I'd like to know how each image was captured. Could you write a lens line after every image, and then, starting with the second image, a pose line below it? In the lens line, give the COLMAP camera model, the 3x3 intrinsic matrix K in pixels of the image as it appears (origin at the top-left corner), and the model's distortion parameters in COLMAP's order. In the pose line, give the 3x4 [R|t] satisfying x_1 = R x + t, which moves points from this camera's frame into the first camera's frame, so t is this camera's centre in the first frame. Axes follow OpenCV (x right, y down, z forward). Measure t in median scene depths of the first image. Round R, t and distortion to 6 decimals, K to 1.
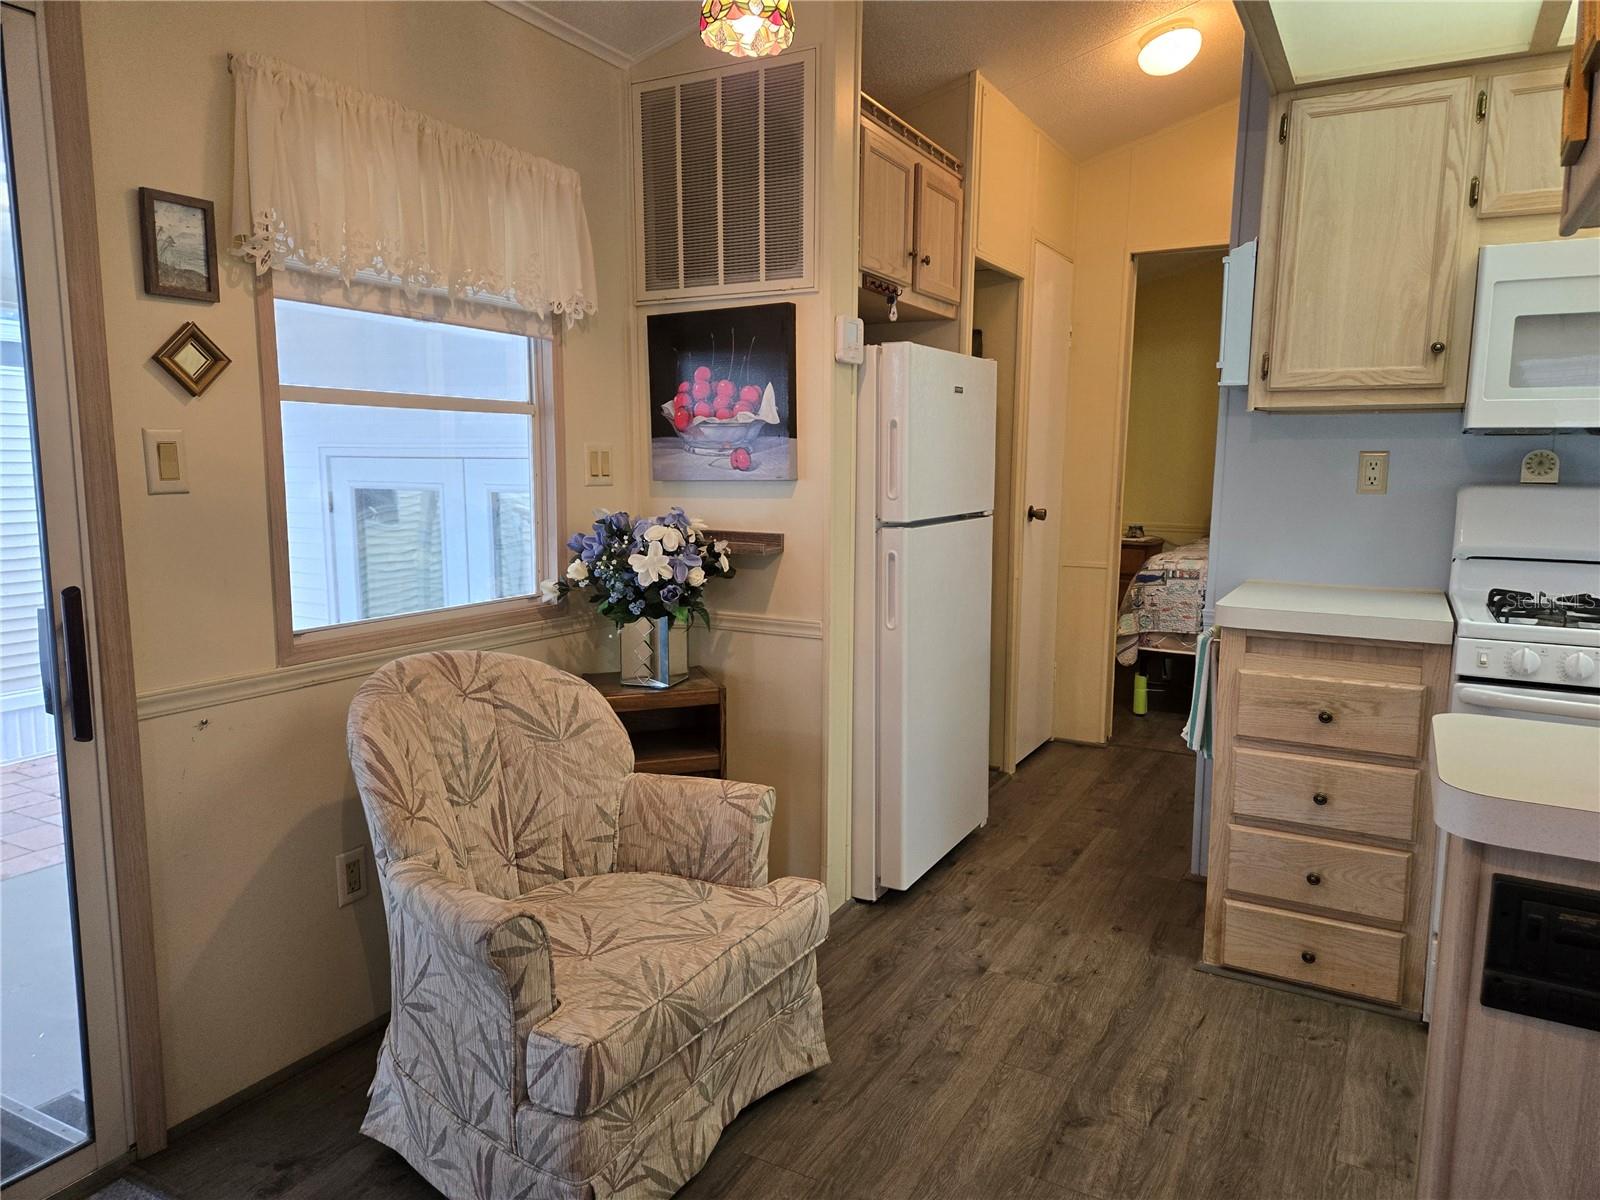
lens RADIAL K [[1073.5, 0, 796.2], [0, 1073.5, 604.6], [0, 0, 1]] dist [0.090563, -0.079512]
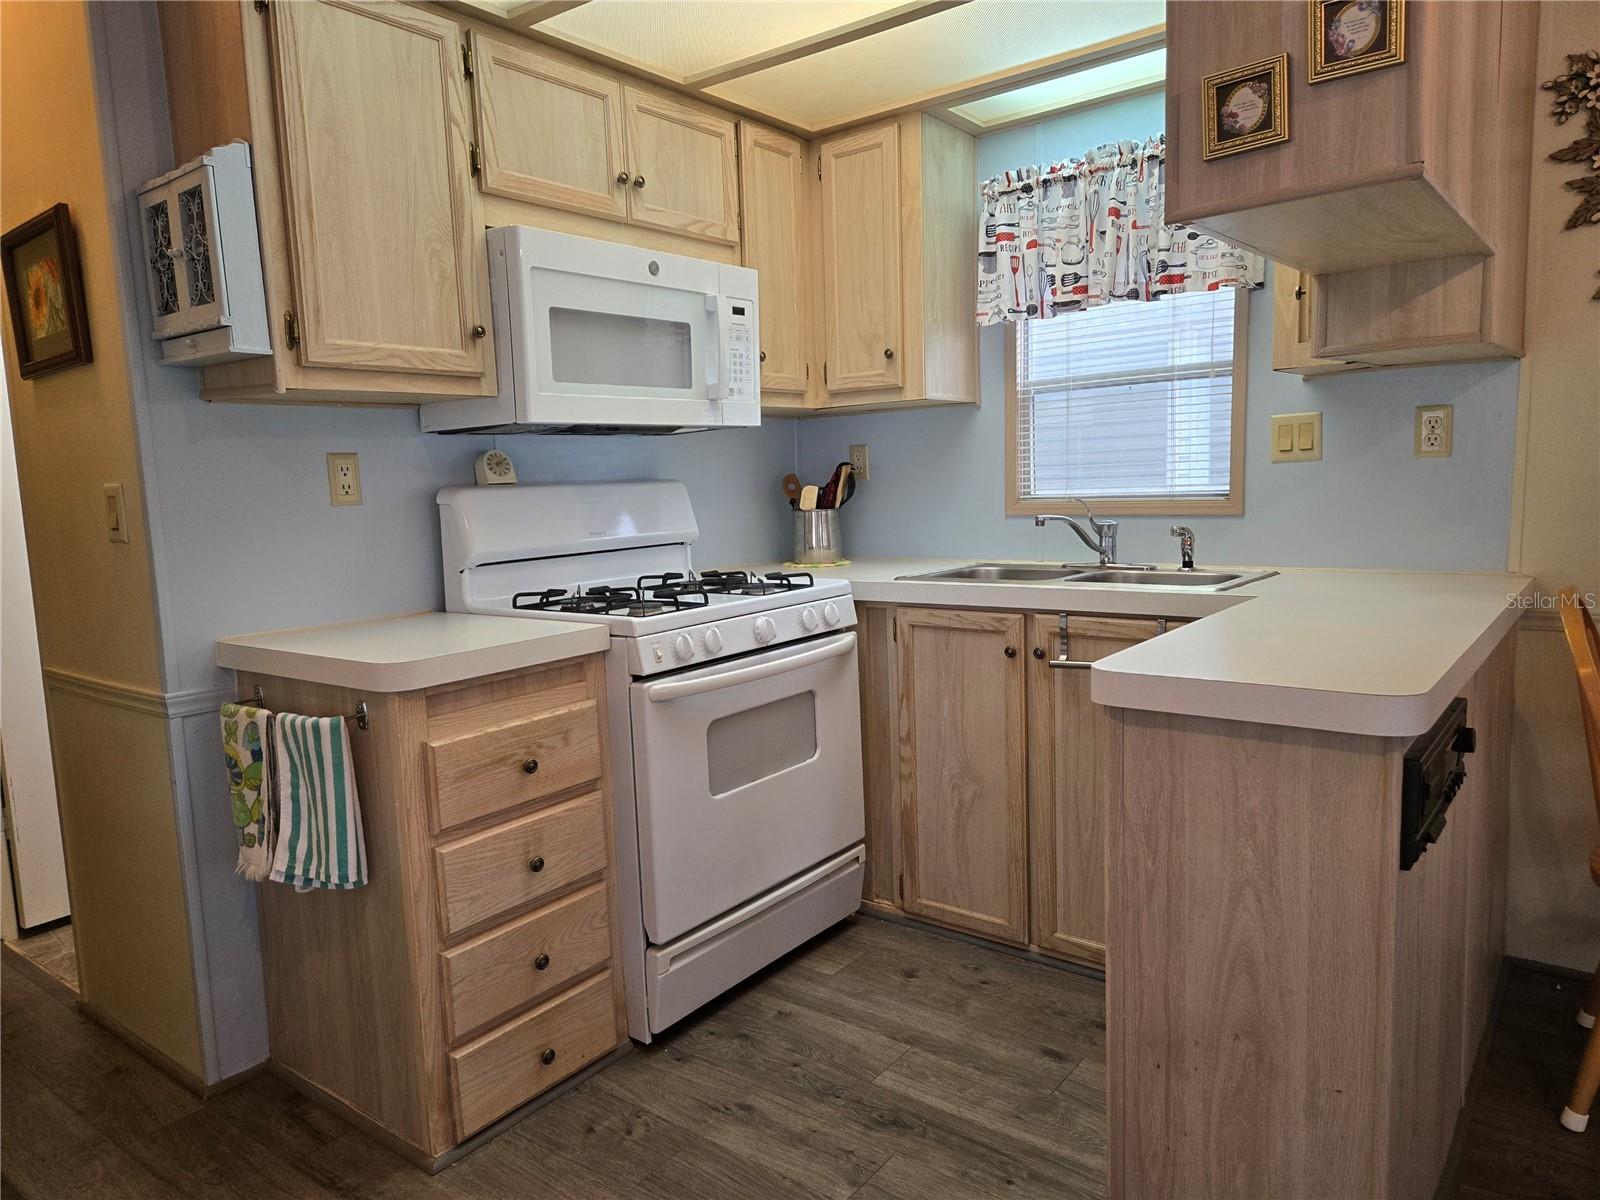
lens RADIAL K [[1073.5, 0, 796.2], [0, 1073.5, 604.6], [0, 0, 1]] dist [0.090563, -0.079512]
pose [[0.139790, -0.137719, 0.980557, -0.265982], [0.171952, 0.978611, 0.112932, -0.072619], [-0.975137, 0.152822, 0.160481, 0.637413]]
